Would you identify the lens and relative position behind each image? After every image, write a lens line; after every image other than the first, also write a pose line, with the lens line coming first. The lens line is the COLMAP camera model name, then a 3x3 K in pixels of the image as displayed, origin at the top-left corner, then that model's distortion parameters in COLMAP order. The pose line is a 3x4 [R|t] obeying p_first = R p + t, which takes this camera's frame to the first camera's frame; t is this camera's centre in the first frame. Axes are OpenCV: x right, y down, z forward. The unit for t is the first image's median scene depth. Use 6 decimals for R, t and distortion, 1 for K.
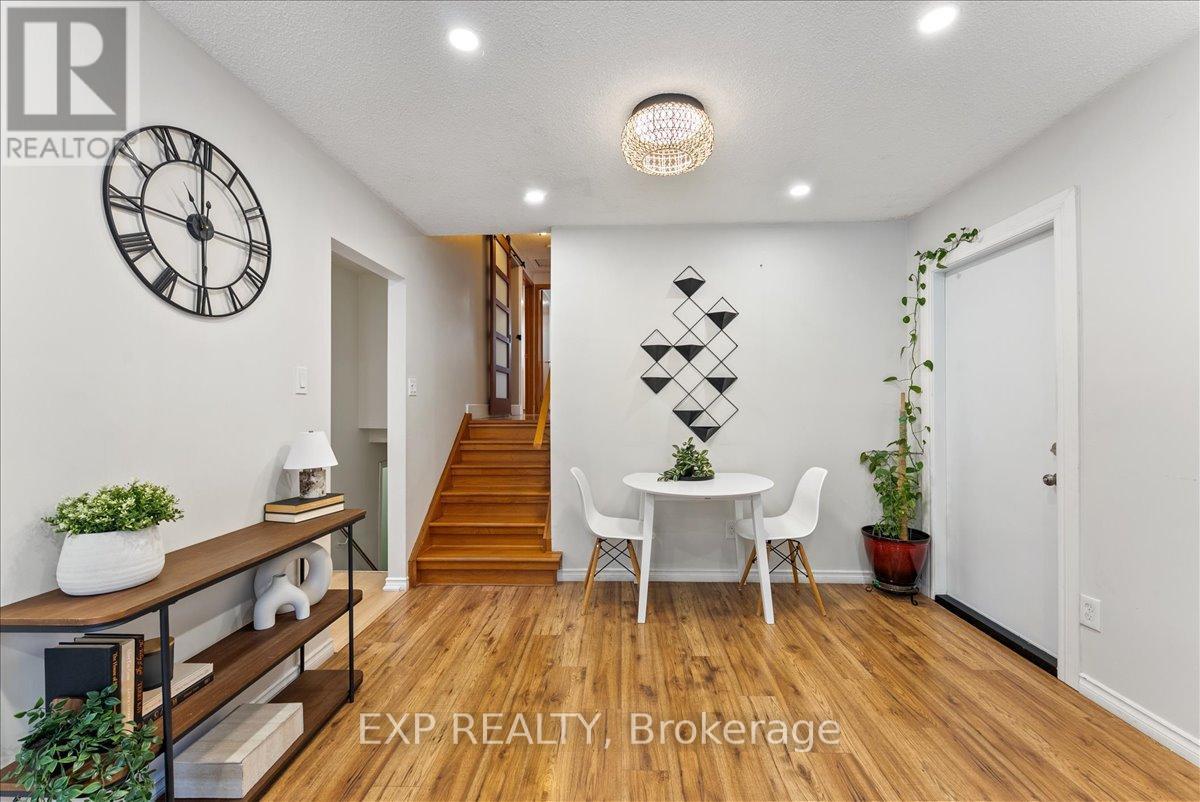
lens RADIAL K [[504.2, 0, 587.3], [0, 504.2, 405.7], [0, 0, 1]] dist [-0.000732, 0.000198]
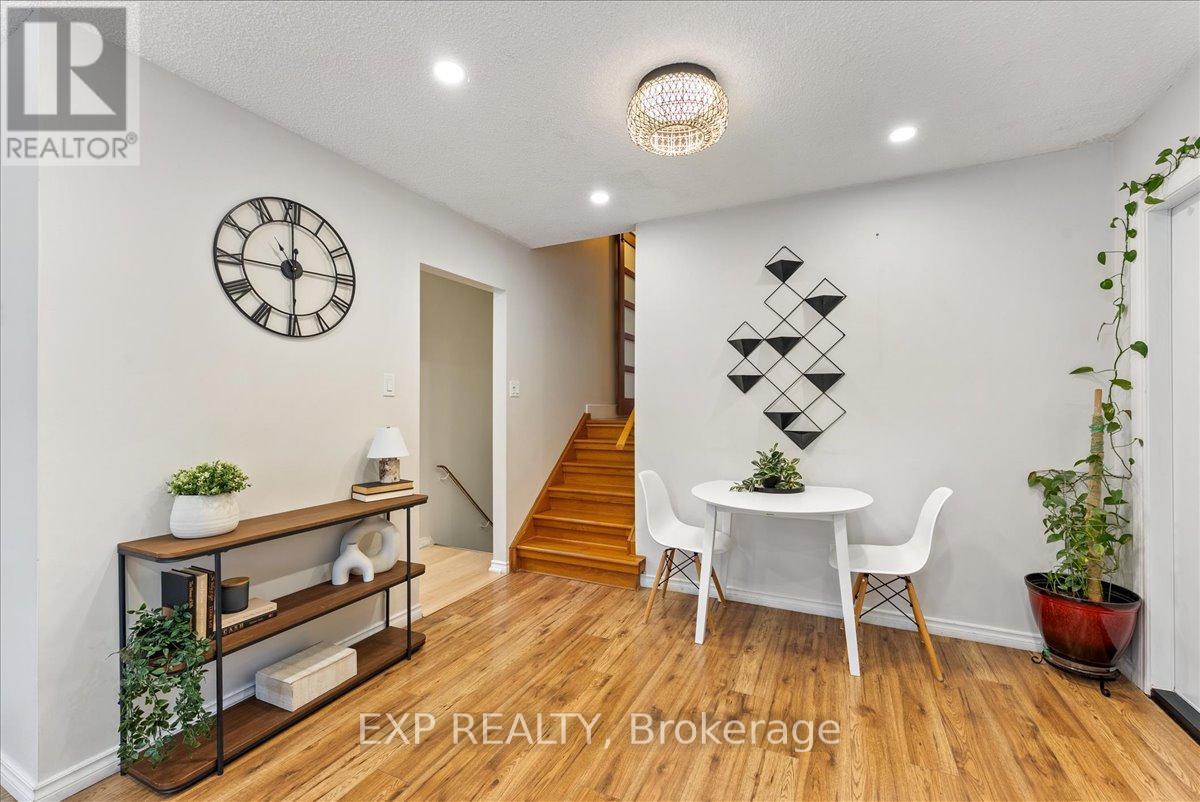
lens RADIAL K [[504.2, 0, 574.9], [0, 504.2, 405.6], [0, 0, 1]] dist [-0.000732, 0.000198]
pose [[0.911405, 0.002145, -0.411505, 0.326198], [-0.002365, 0.999997, -0.000026, -0.001912], [0.411504, 0.000997, 0.911407, 0.082479]]
